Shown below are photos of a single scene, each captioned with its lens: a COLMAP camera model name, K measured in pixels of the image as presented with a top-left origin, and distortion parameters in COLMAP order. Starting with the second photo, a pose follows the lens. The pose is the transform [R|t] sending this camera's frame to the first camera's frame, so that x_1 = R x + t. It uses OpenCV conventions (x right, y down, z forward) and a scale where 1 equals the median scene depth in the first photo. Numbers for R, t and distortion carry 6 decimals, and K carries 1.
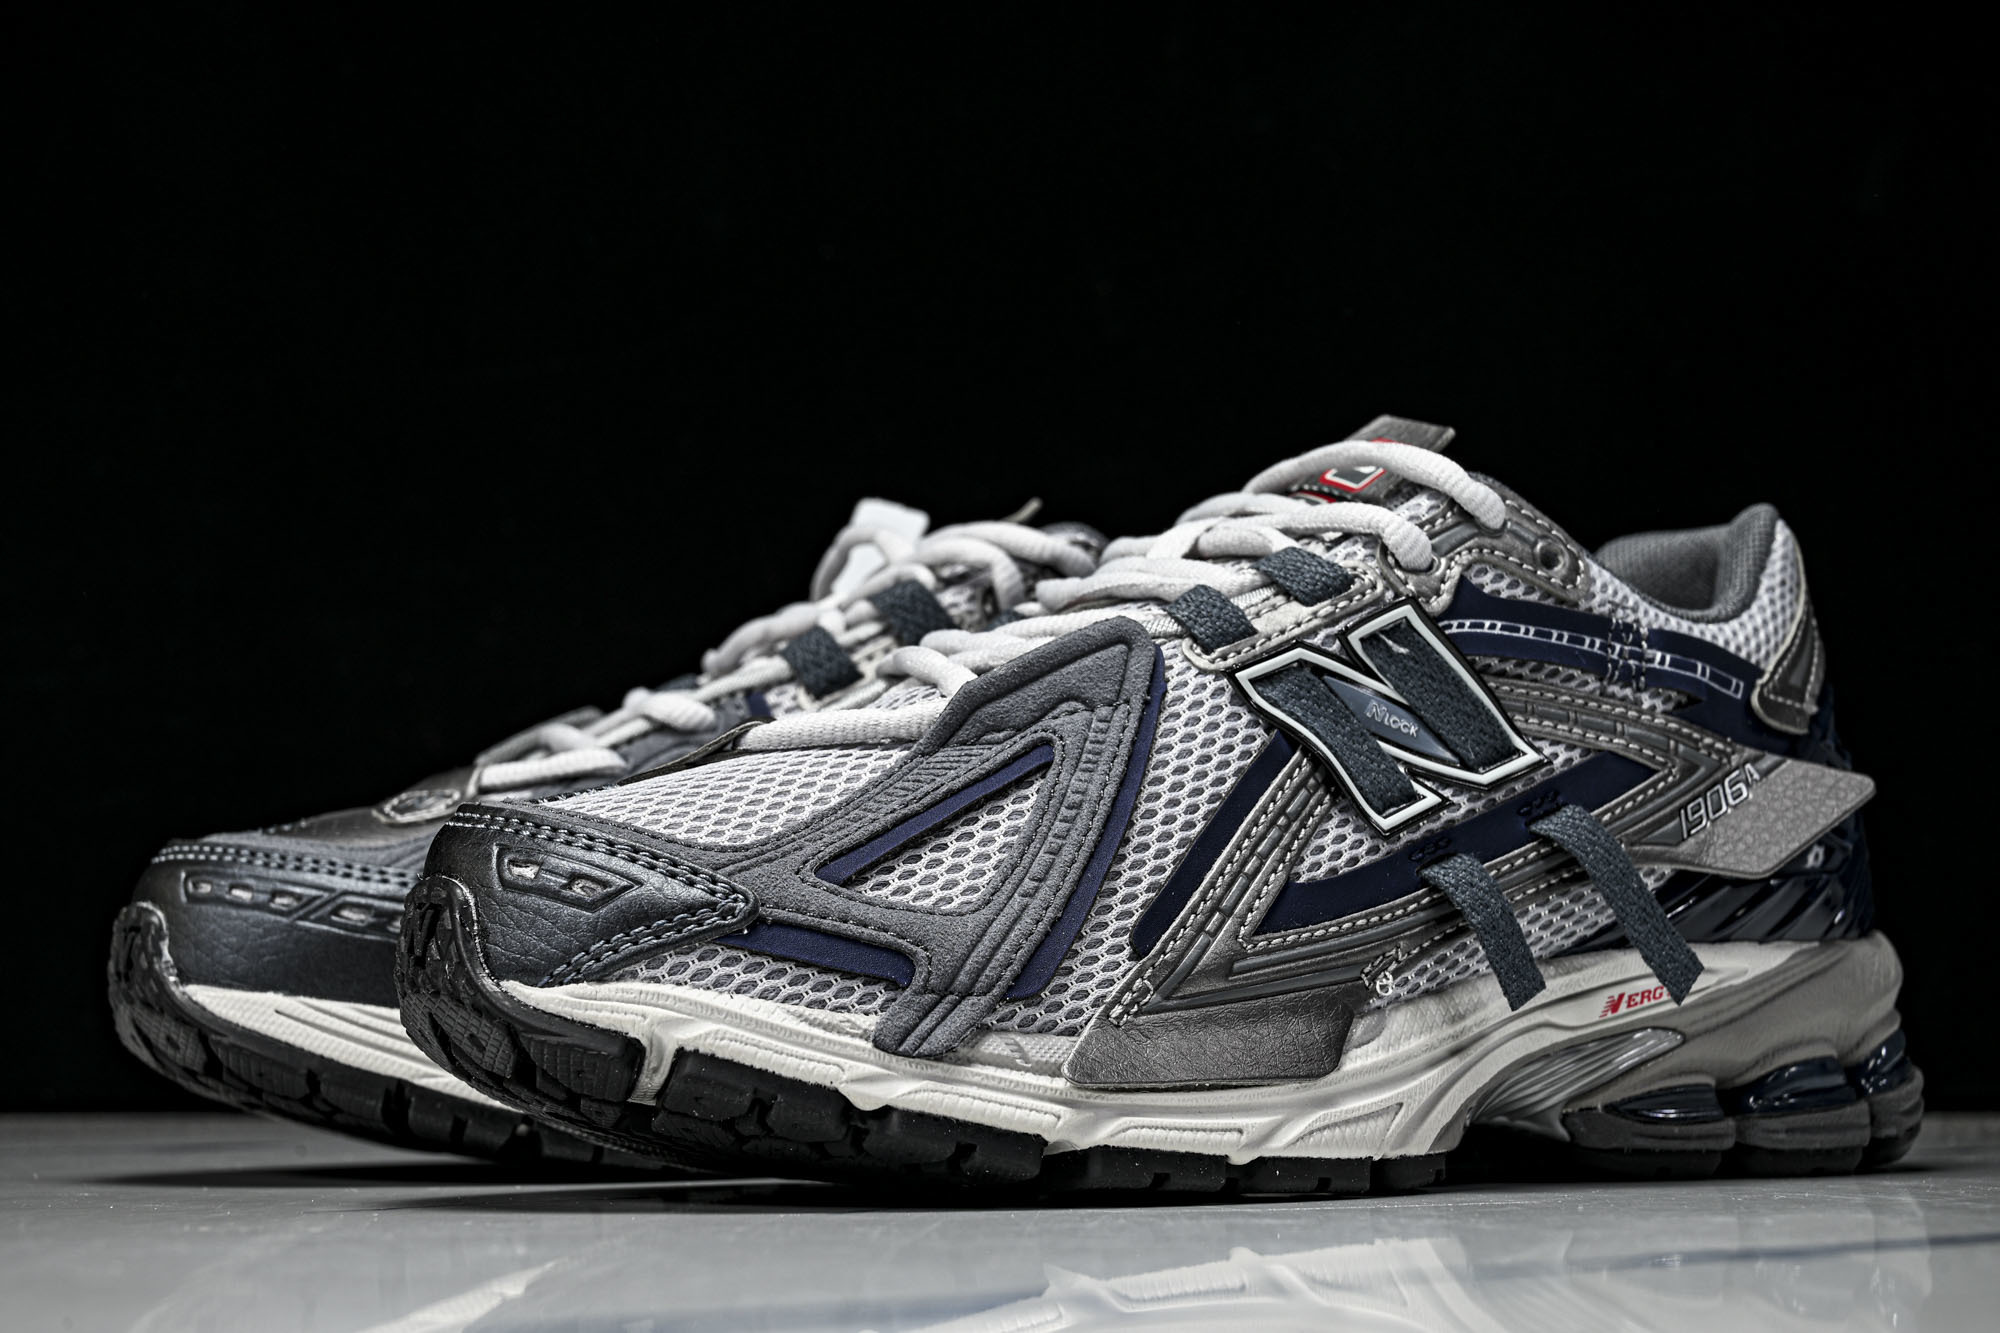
lens RADIAL K [[3420.8, 0, 1088.1], [0, 3420.8, 663.4], [0, 0, 1]] dist [-0.019753, -0.131049]
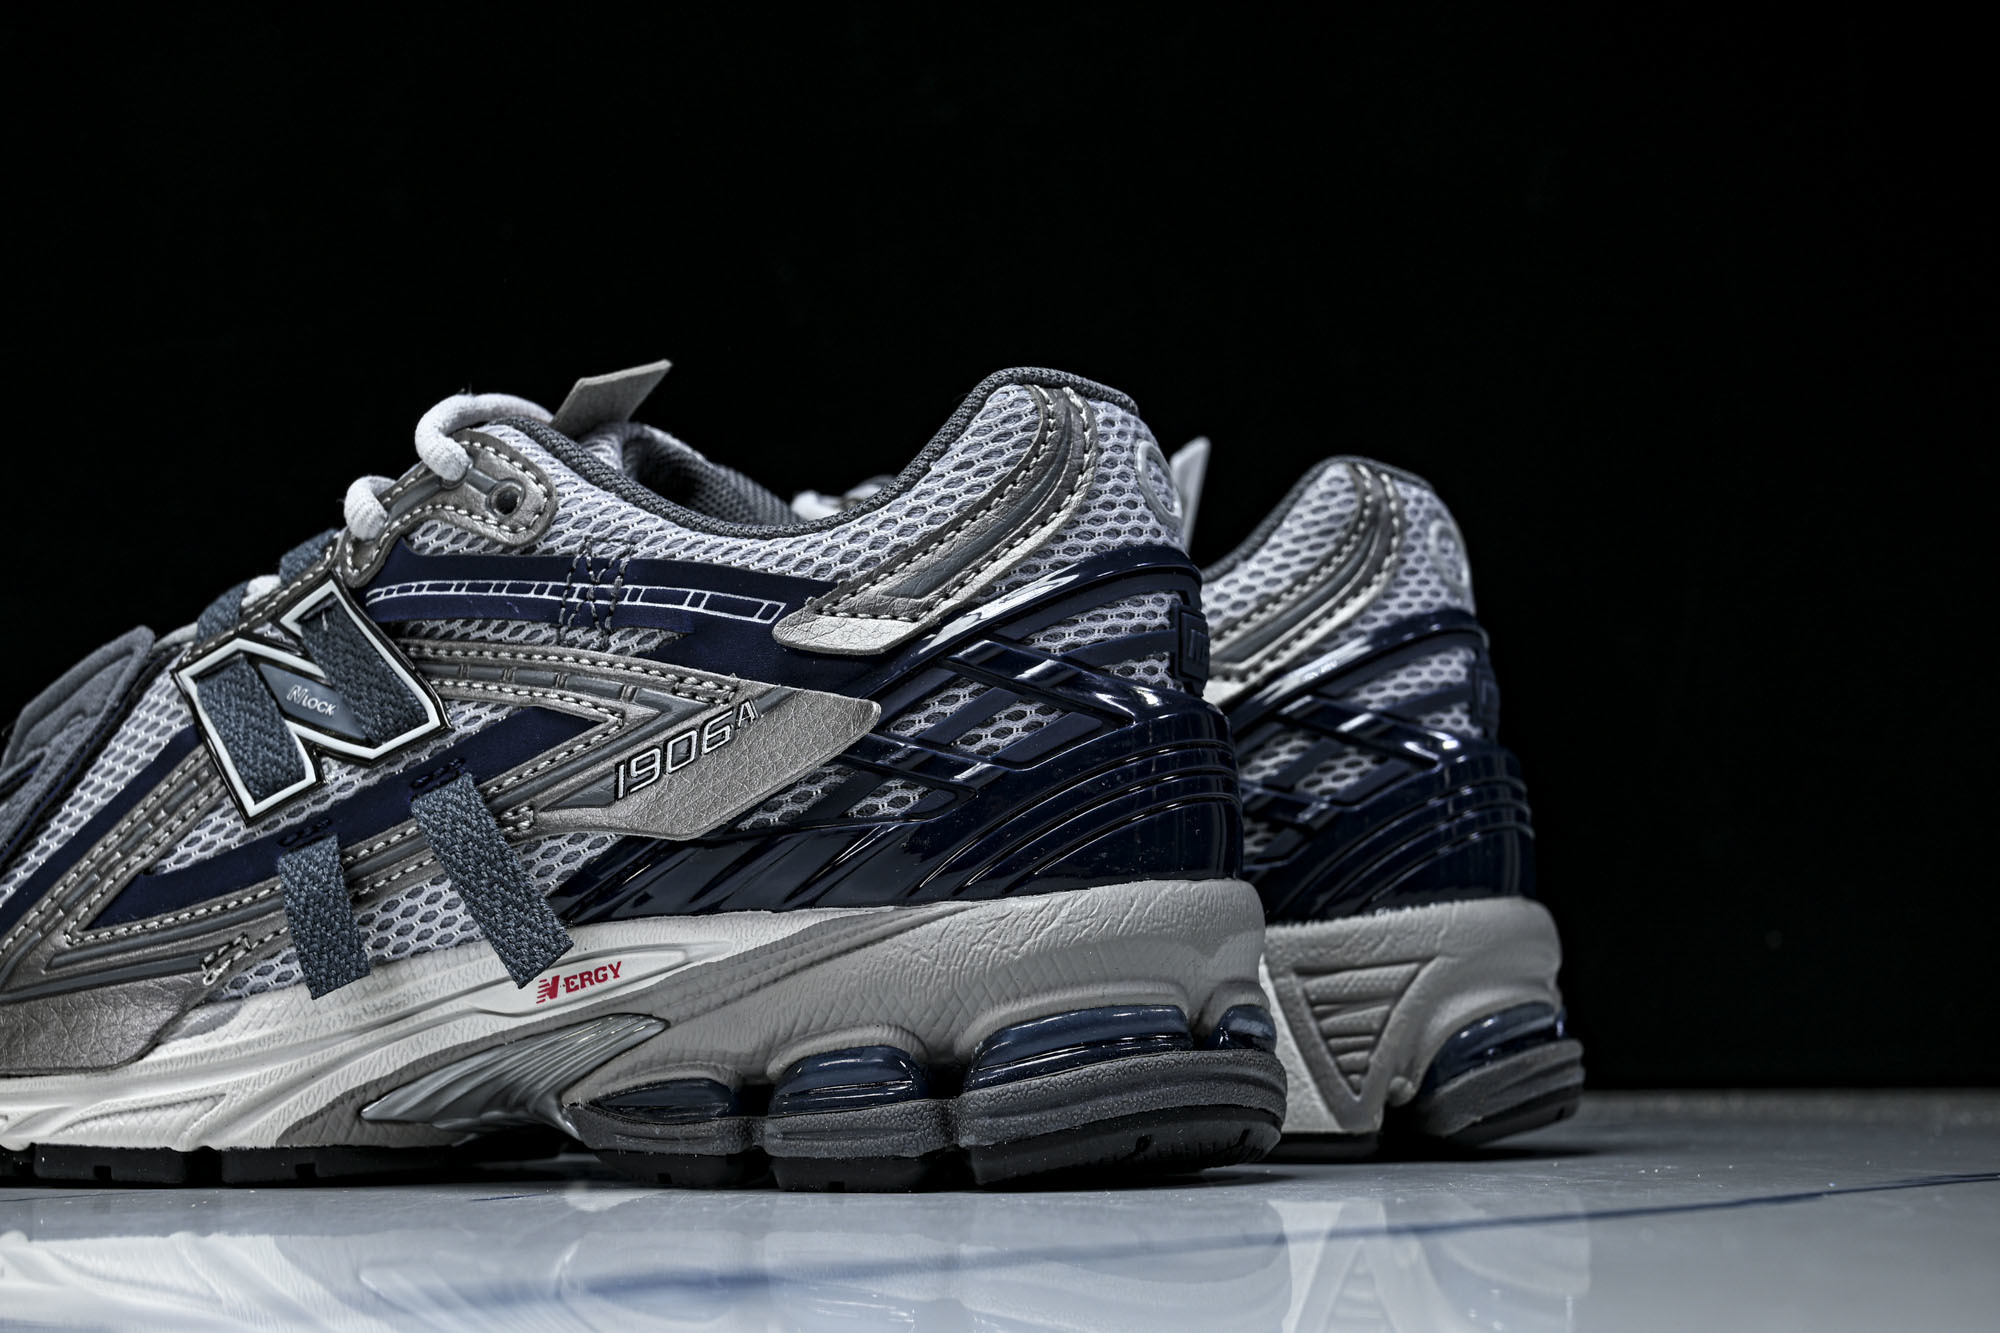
lens RADIAL K [[3420.8, 0, 1088.1], [0, 3420.8, 663.4], [0, 0, 1]] dist [-0.019753, -0.131049]
pose [[0.543001, -0.087455, -0.835166, 0.993703], [0.102378, 0.994037, -0.037528, 0.063370], [0.833468, -0.065124, 0.548716, 0.633810]]
